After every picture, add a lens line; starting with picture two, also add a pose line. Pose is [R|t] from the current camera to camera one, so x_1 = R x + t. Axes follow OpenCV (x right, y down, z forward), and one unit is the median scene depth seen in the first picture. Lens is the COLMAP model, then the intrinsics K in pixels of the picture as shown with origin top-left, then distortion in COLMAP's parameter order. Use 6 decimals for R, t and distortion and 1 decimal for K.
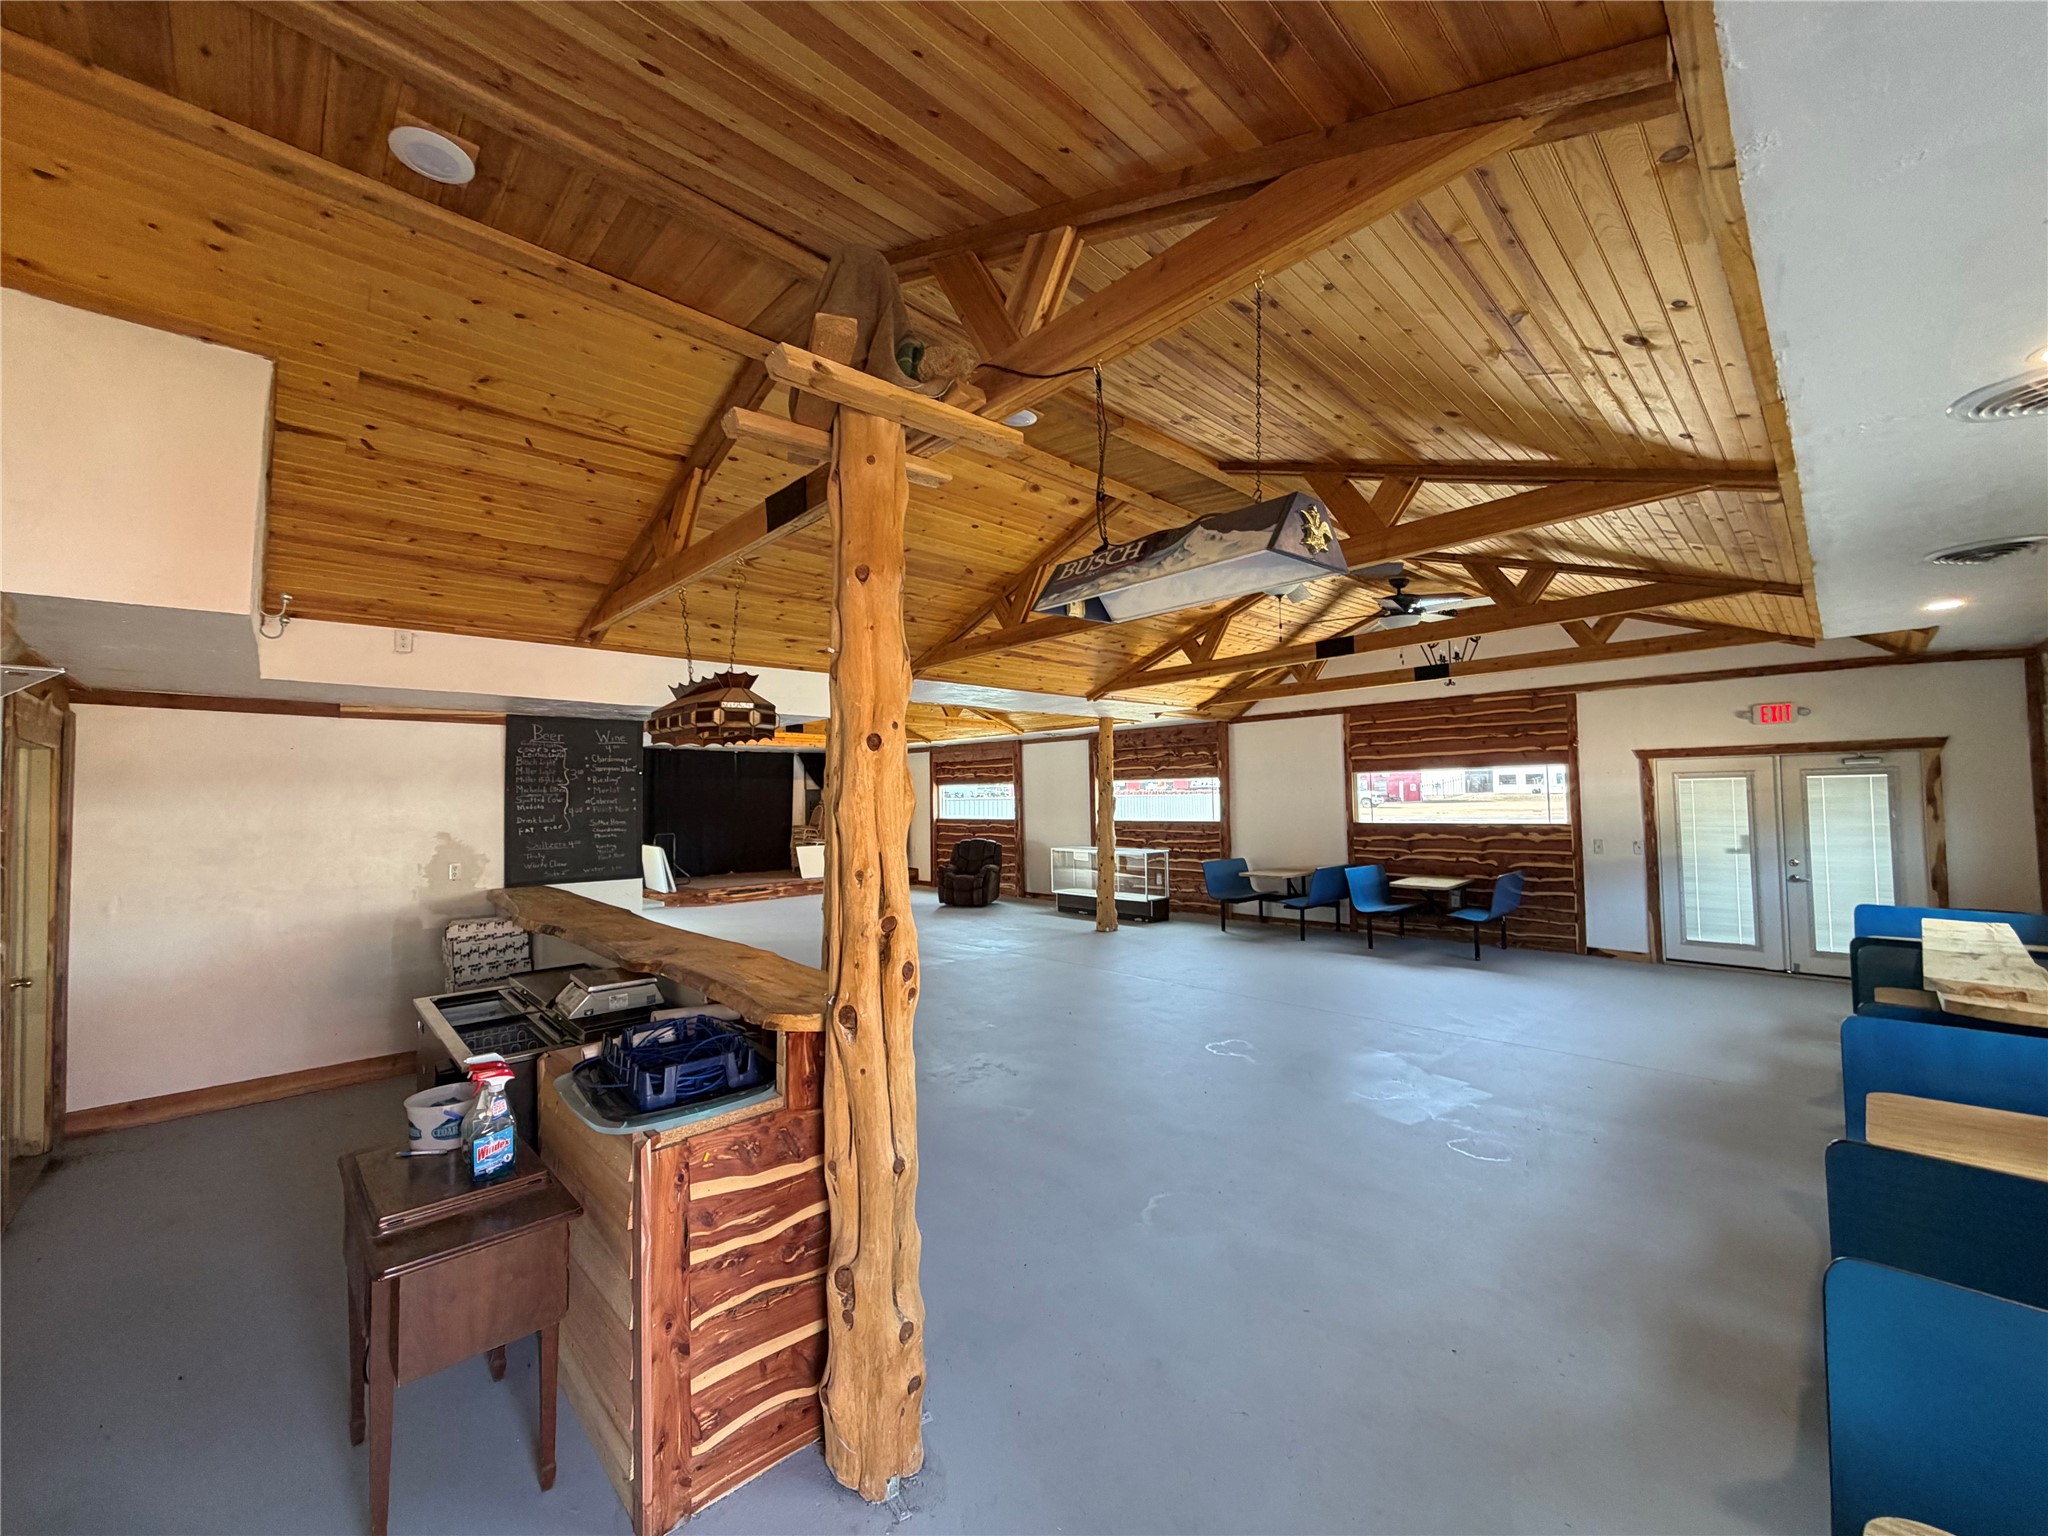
lens RADIAL K [[811.7, 0, 1019.5], [0, 811.7, 765.9], [0, 0, 1]] dist [0.003128, 0.000101]
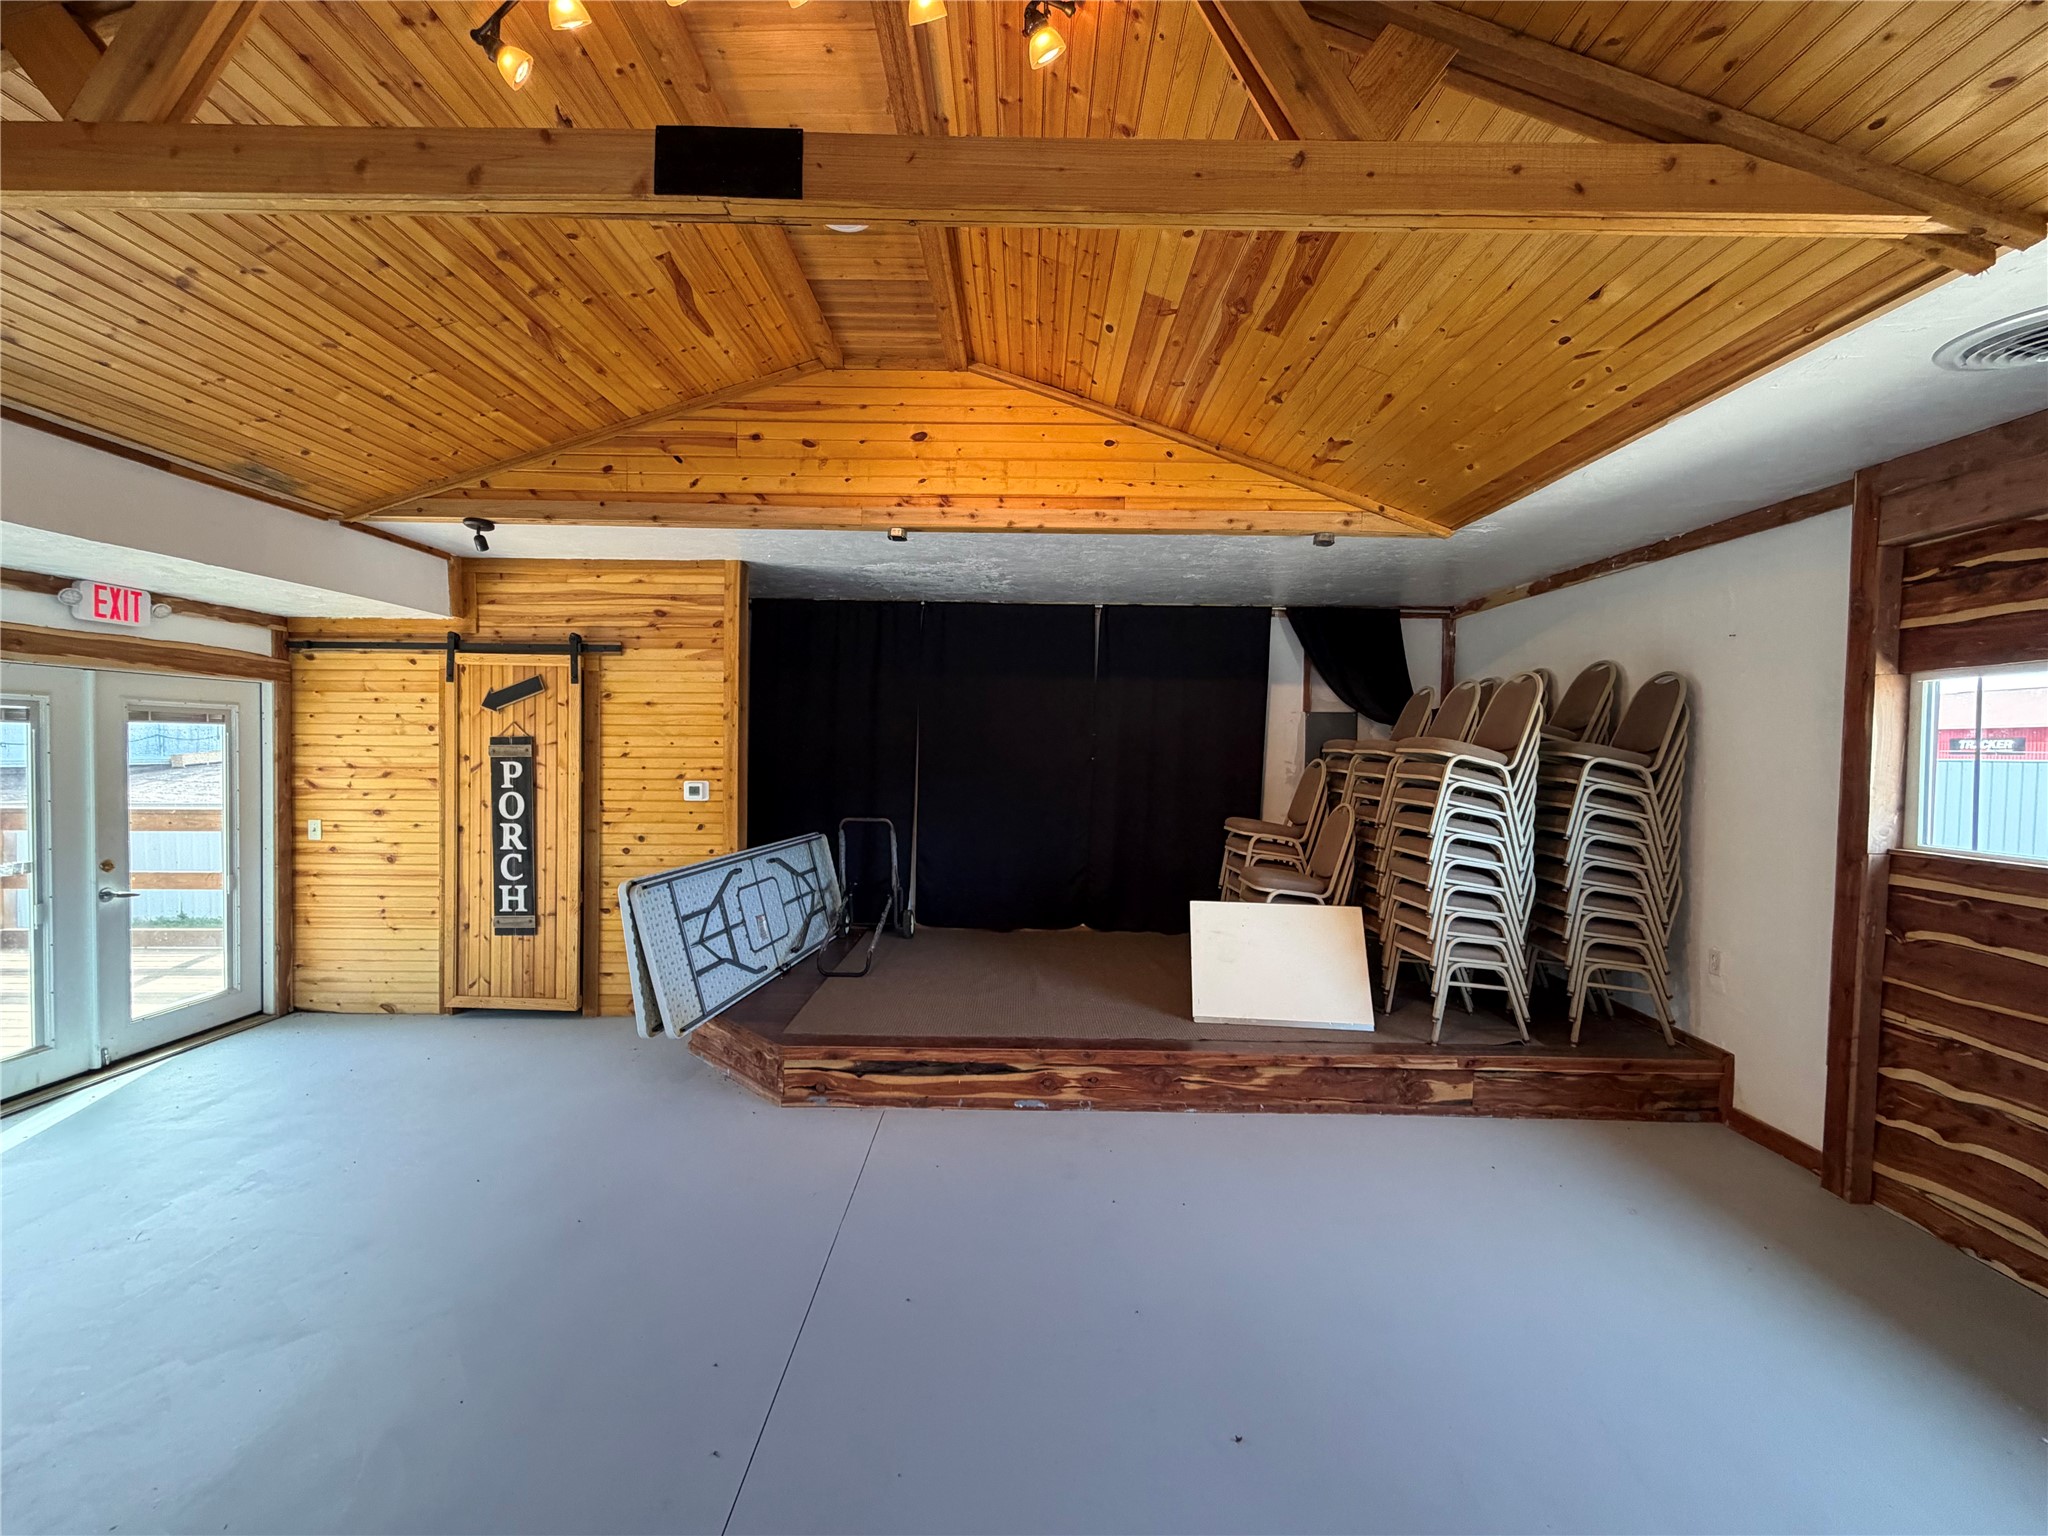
lens RADIAL K [[811.7, 0, 1020.3], [0, 811.7, 768.5], [0, 0, 1]] dist [0.003128, 0.000101]
pose [[0.709631, 0.048140, -0.702927, -0.112042], [-0.006691, 0.998079, 0.061599, 0.033799], [0.704542, -0.039009, 0.708589, 0.708263]]
